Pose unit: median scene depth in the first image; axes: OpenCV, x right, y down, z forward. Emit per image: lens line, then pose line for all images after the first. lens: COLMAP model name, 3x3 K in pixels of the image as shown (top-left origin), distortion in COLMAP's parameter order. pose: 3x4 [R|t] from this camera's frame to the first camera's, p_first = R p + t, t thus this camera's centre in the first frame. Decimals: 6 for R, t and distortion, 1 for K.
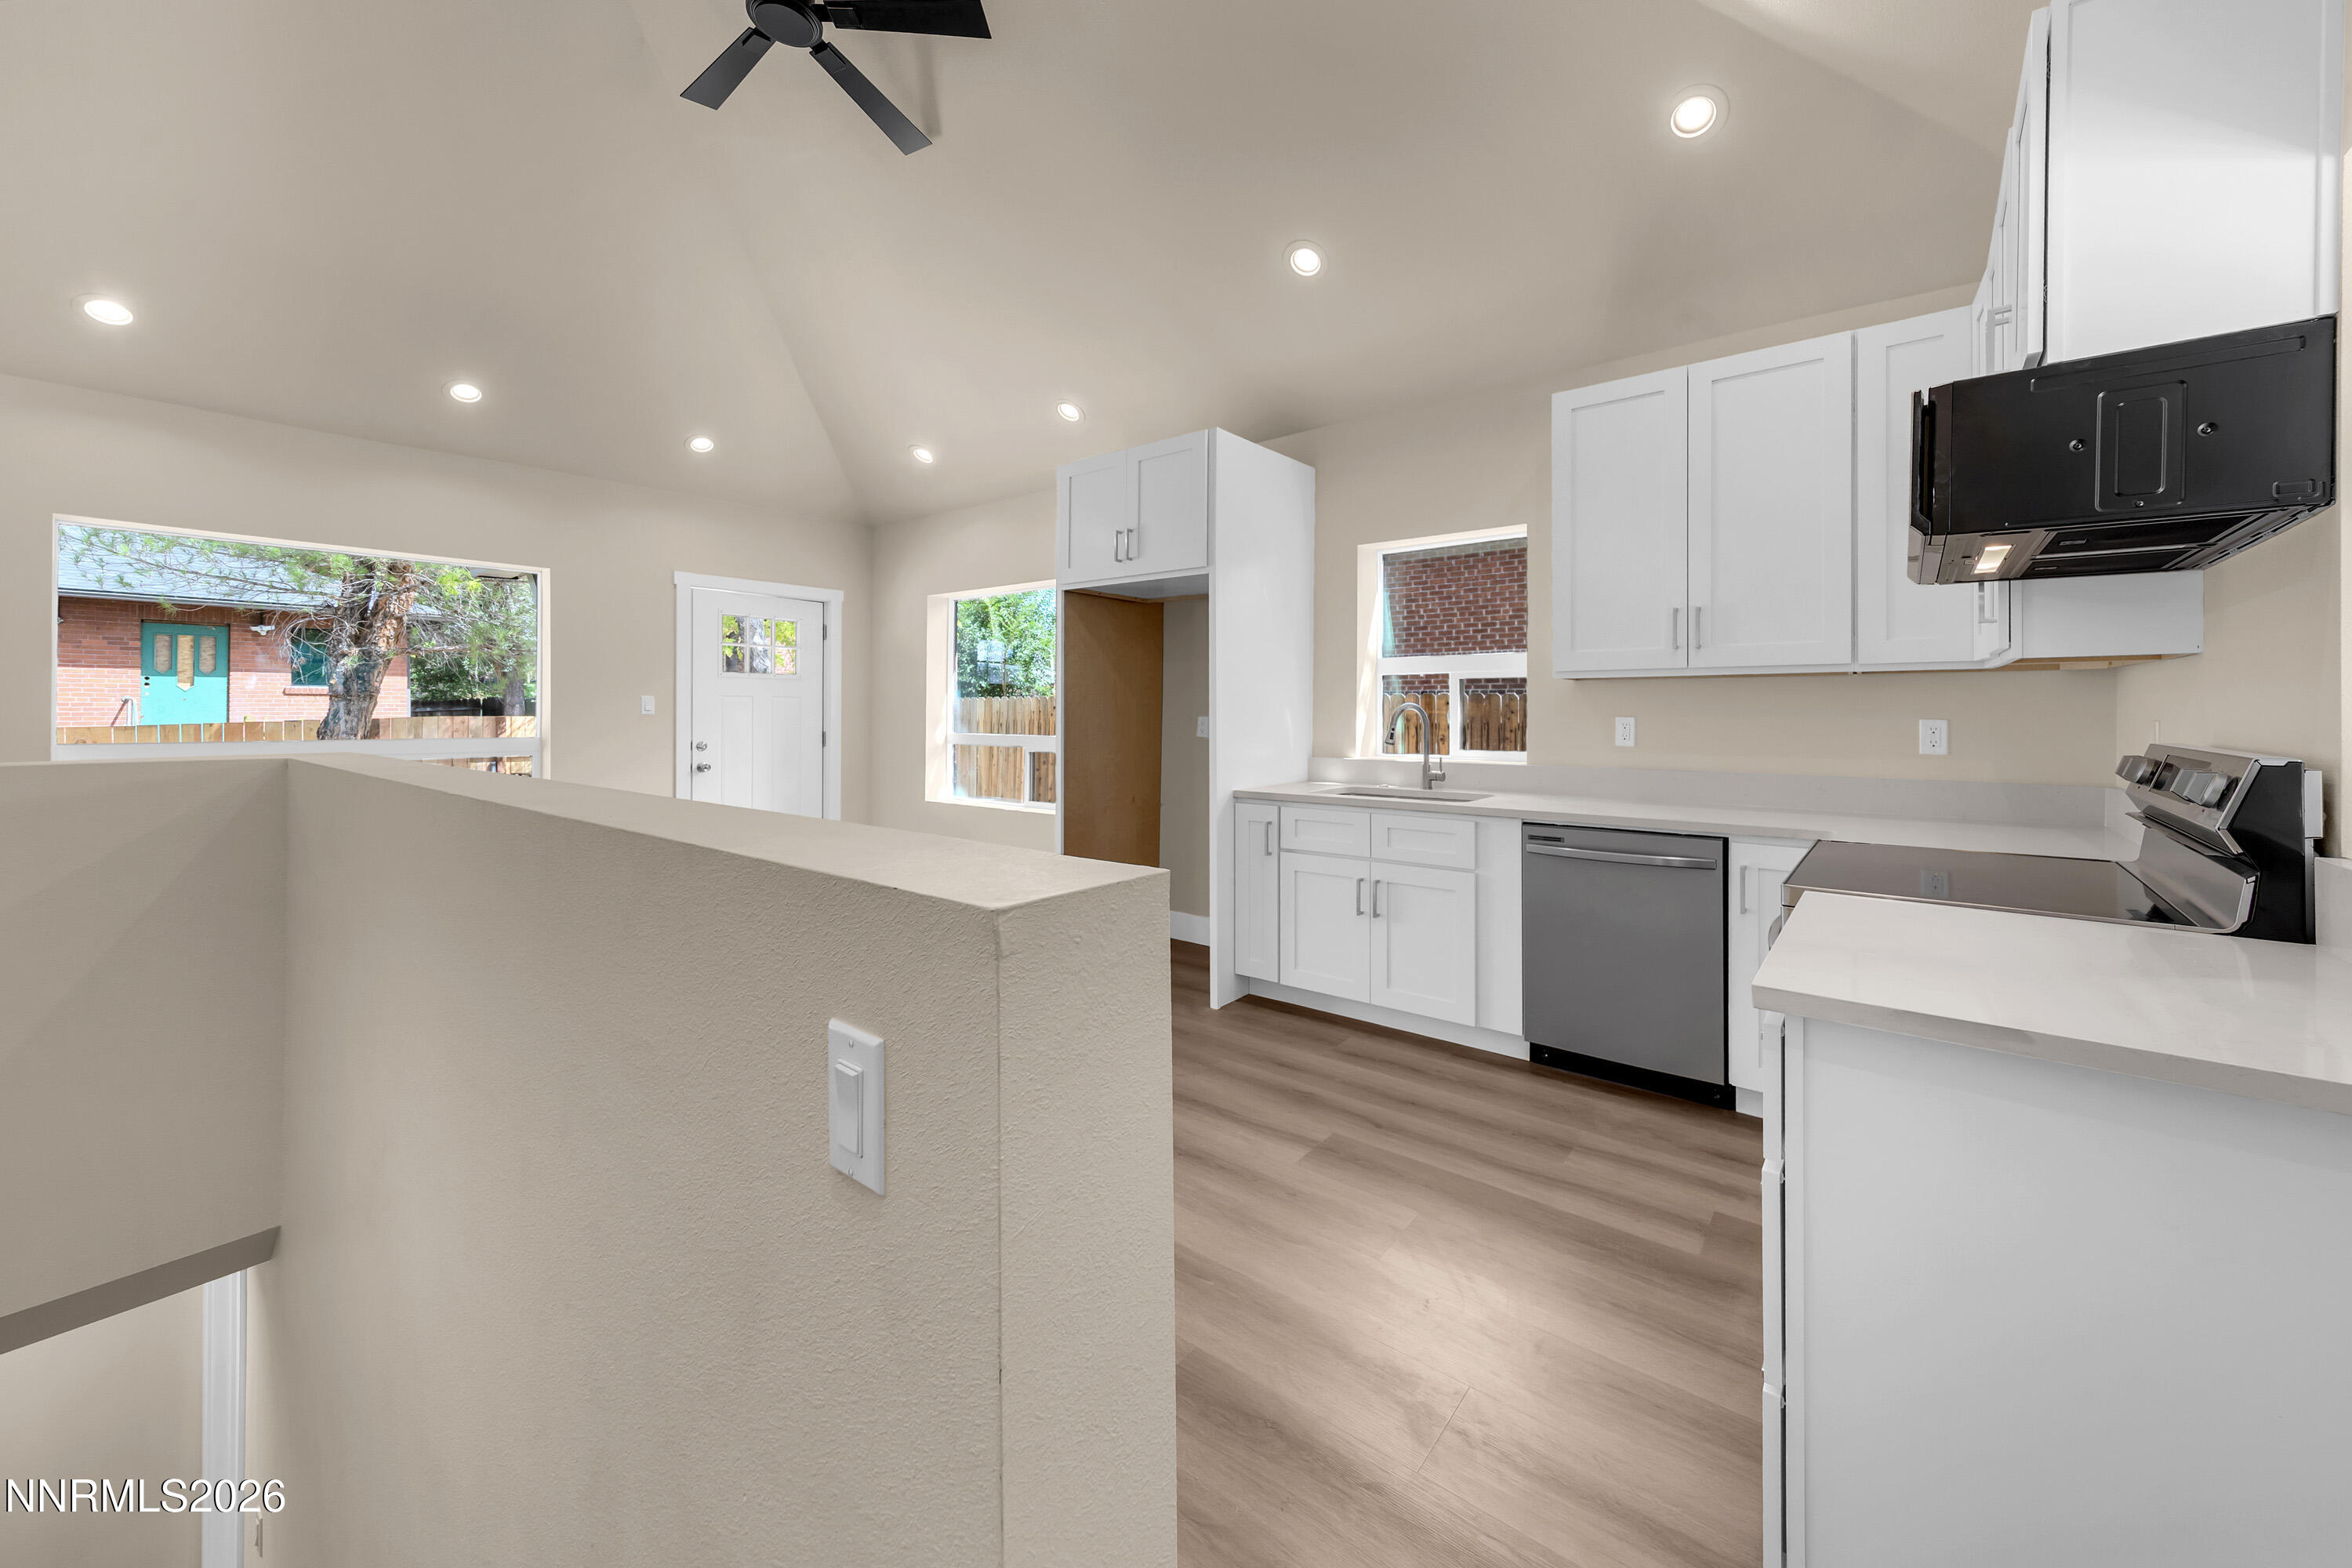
lens RADIAL K [[887.4, 0, 1226.4], [0, 887.4, 713.7], [0, 0, 1]] dist [0.000681, -0.000039]
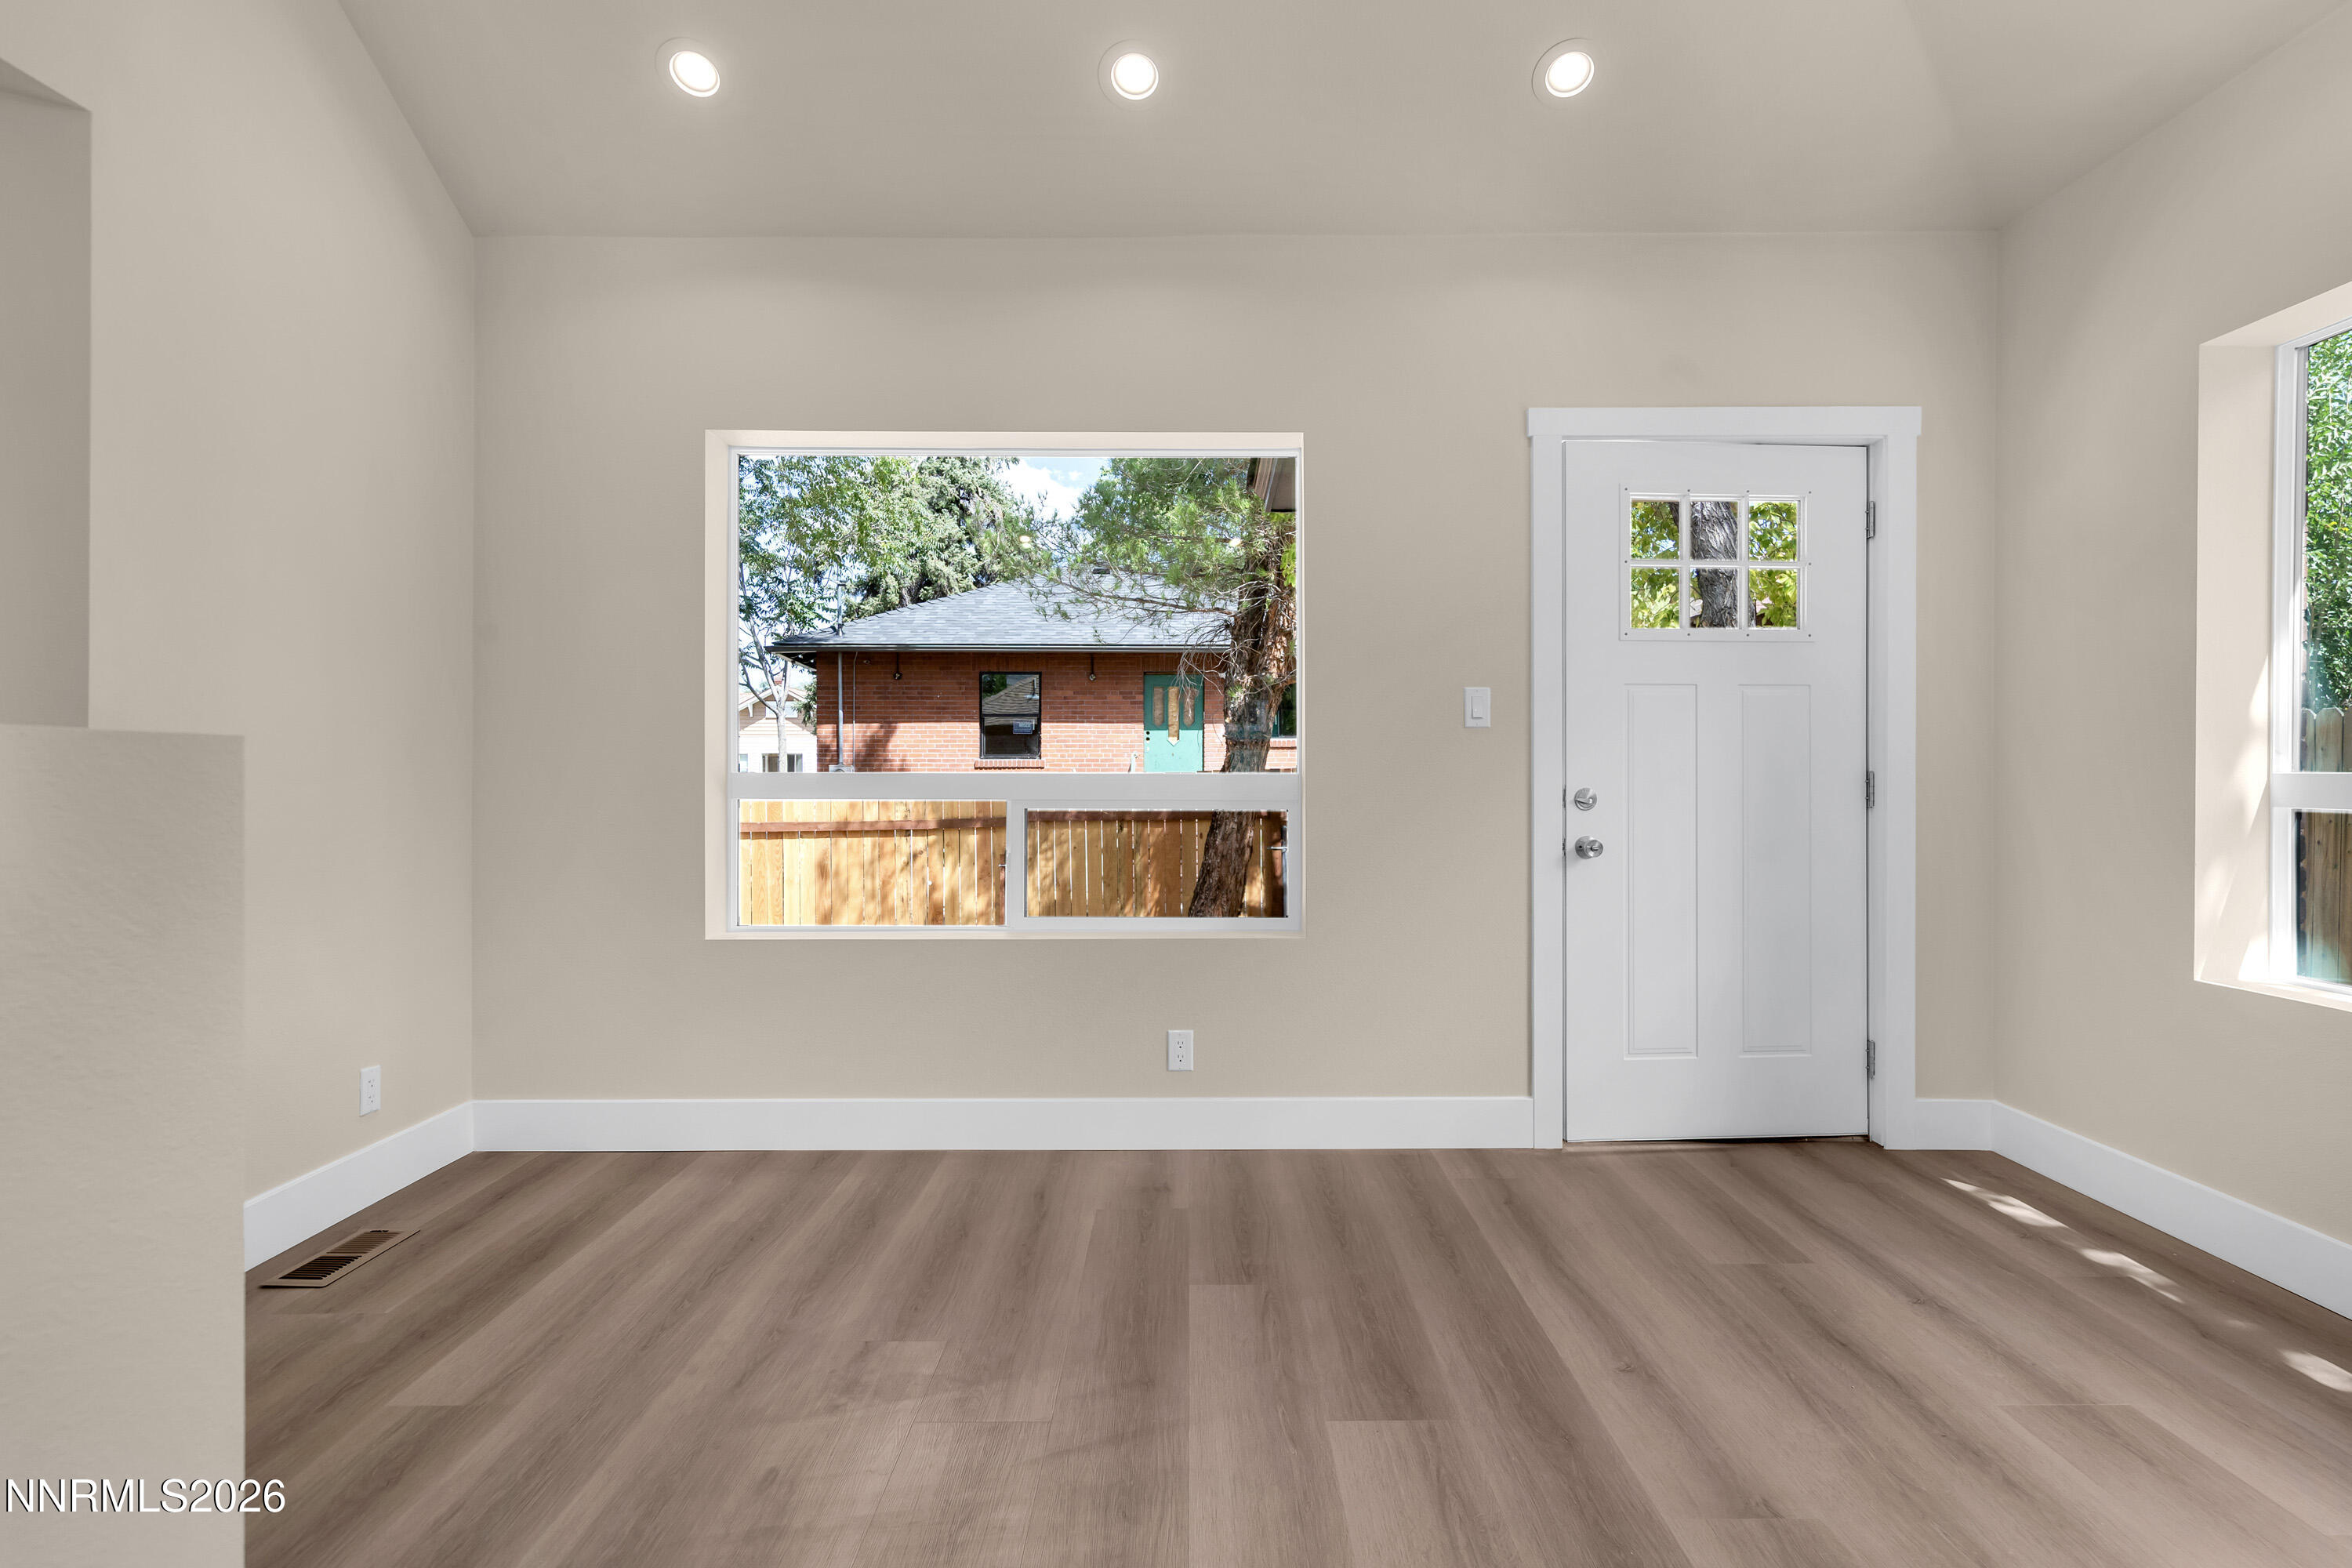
lens RADIAL K [[1289.8, 0, 1206.3], [0, 1289.8, 776.3], [0, 0, 1]] dist [0.001332, 0.000256]
pose [[0.622371, -0.000581, -0.782722, -0.390745], [-0.002470, 0.999993, -0.002706, 0.051107], [0.782718, 0.003617, 0.622366, 0.856044]]
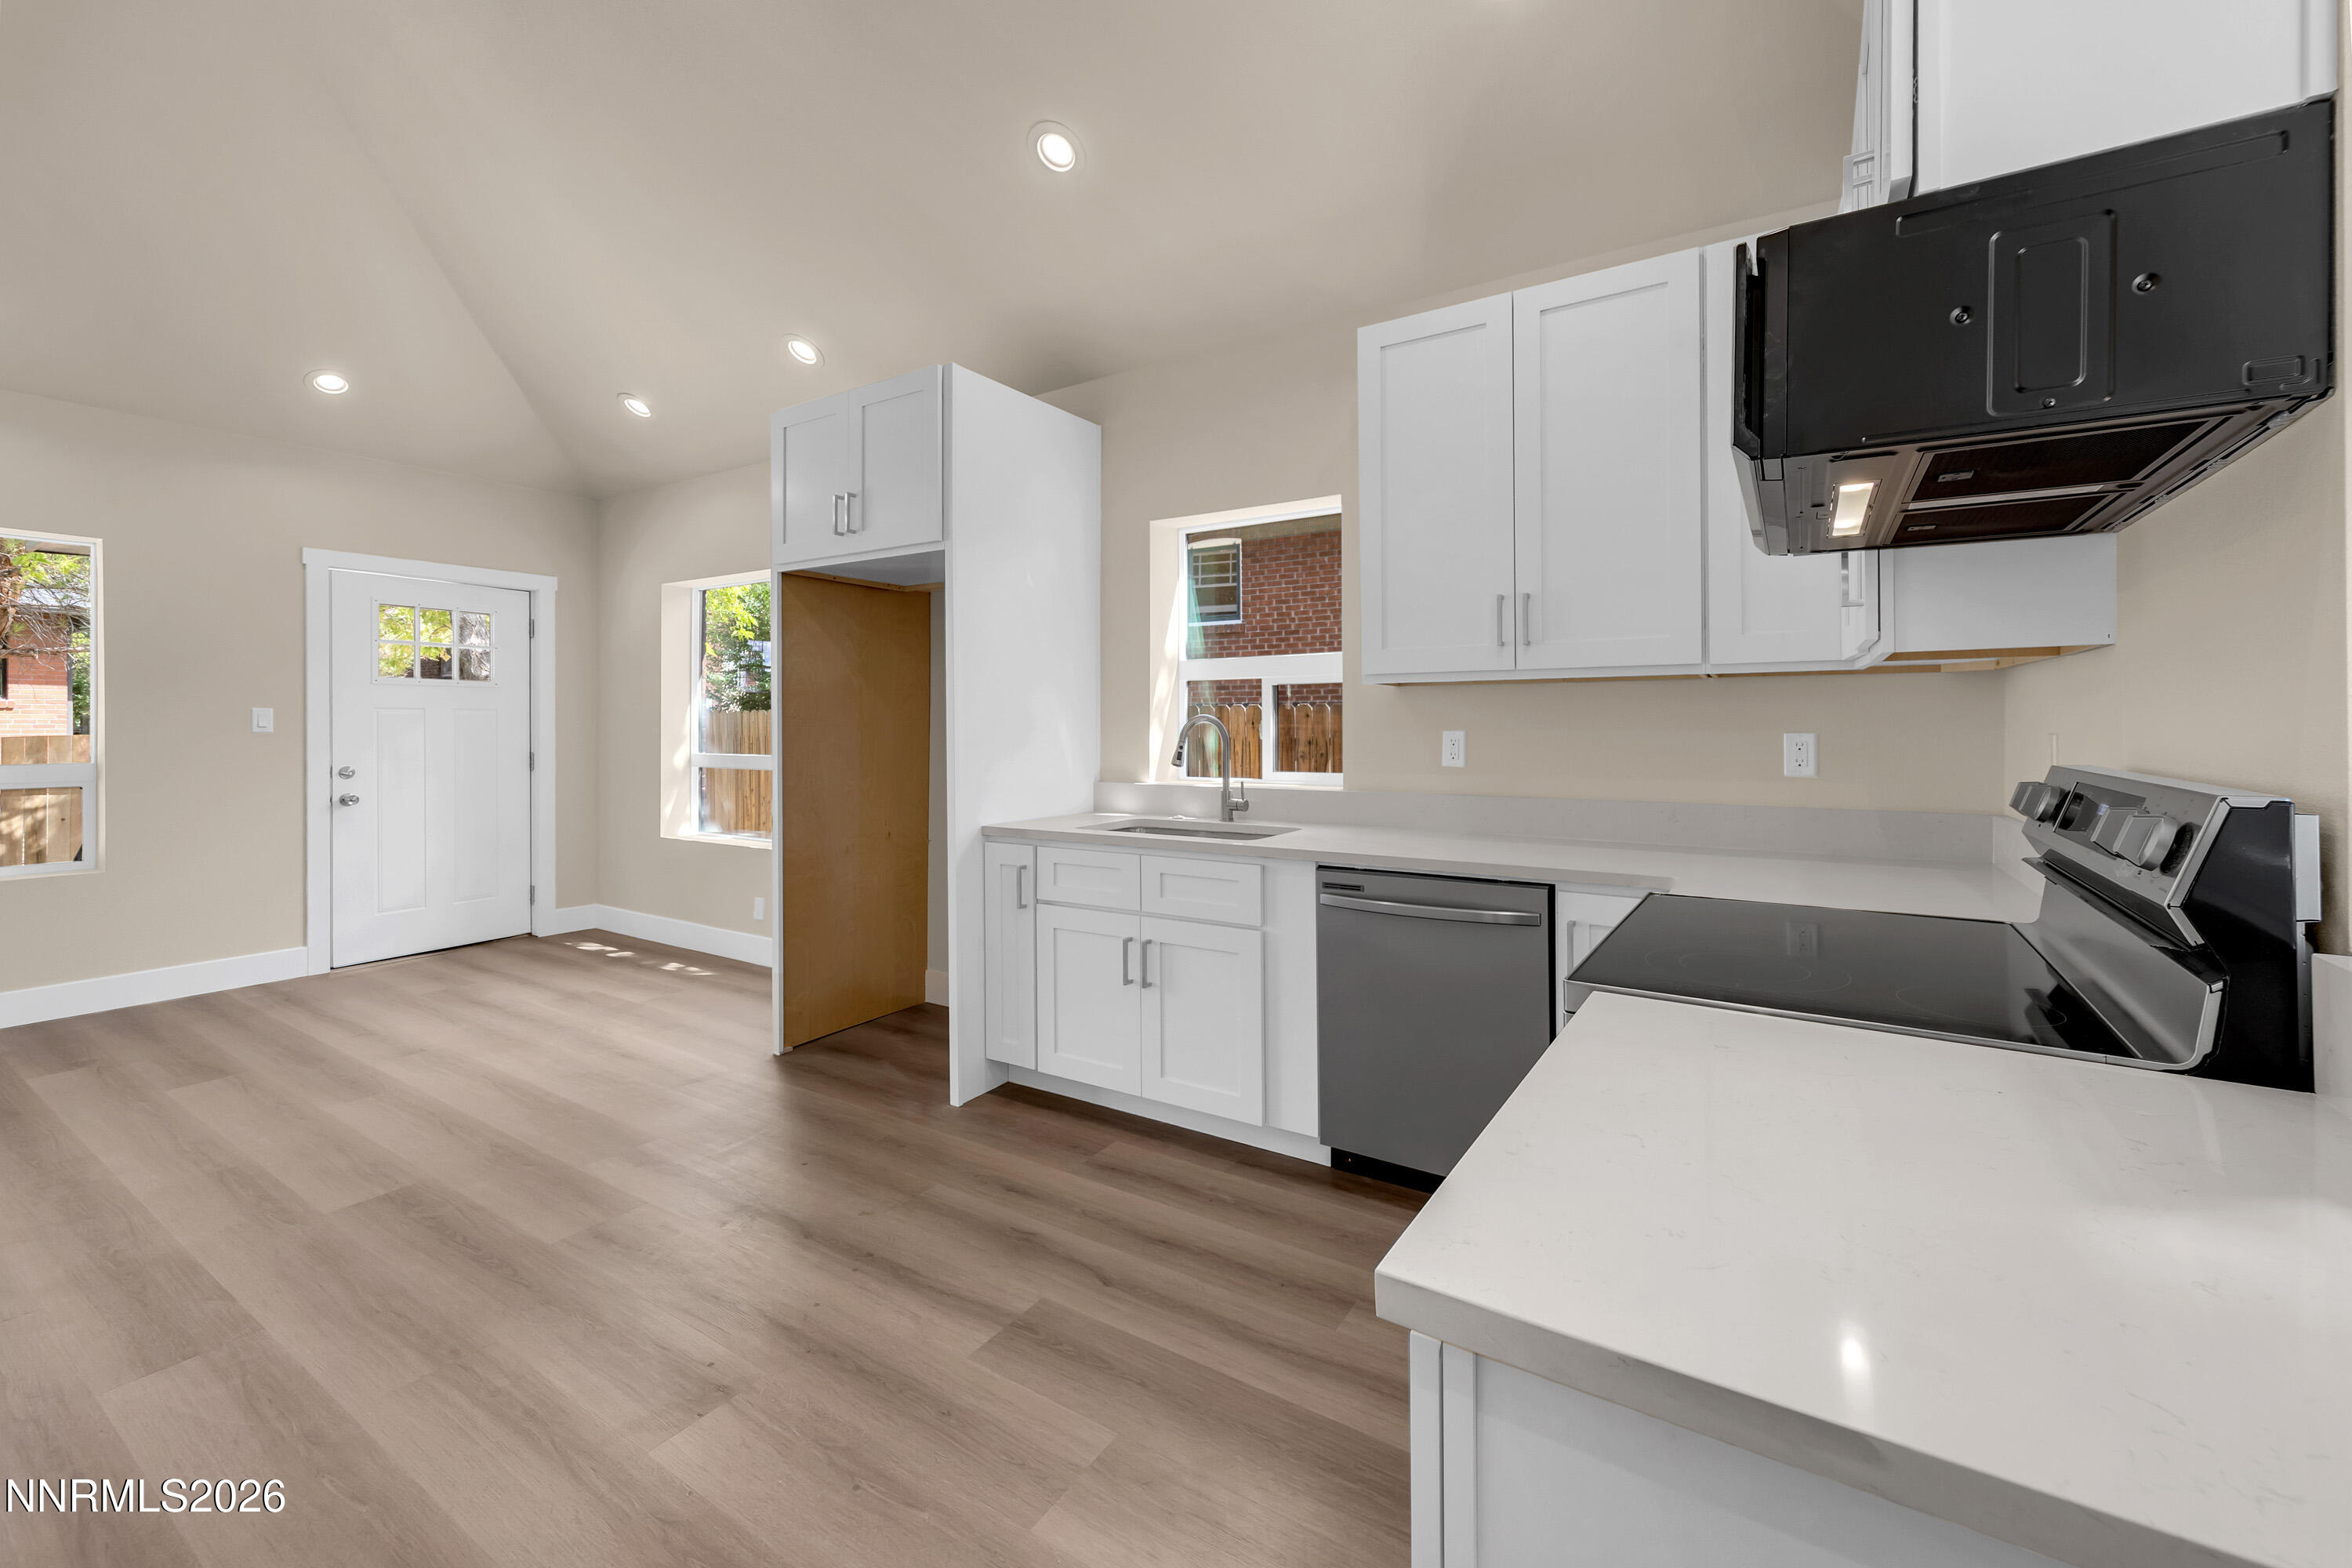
lens RADIAL K [[949.4, 0, 1219.4], [0, 949.4, 723.2], [0, 0, 1]] dist [0.000453, -0.000094]
pose [[0.994661, -0.003498, 0.103139, 0.161031], [0.003973, 0.999982, -0.004398, -0.000631], [-0.103121, 0.004784, 0.994657, 0.170740]]
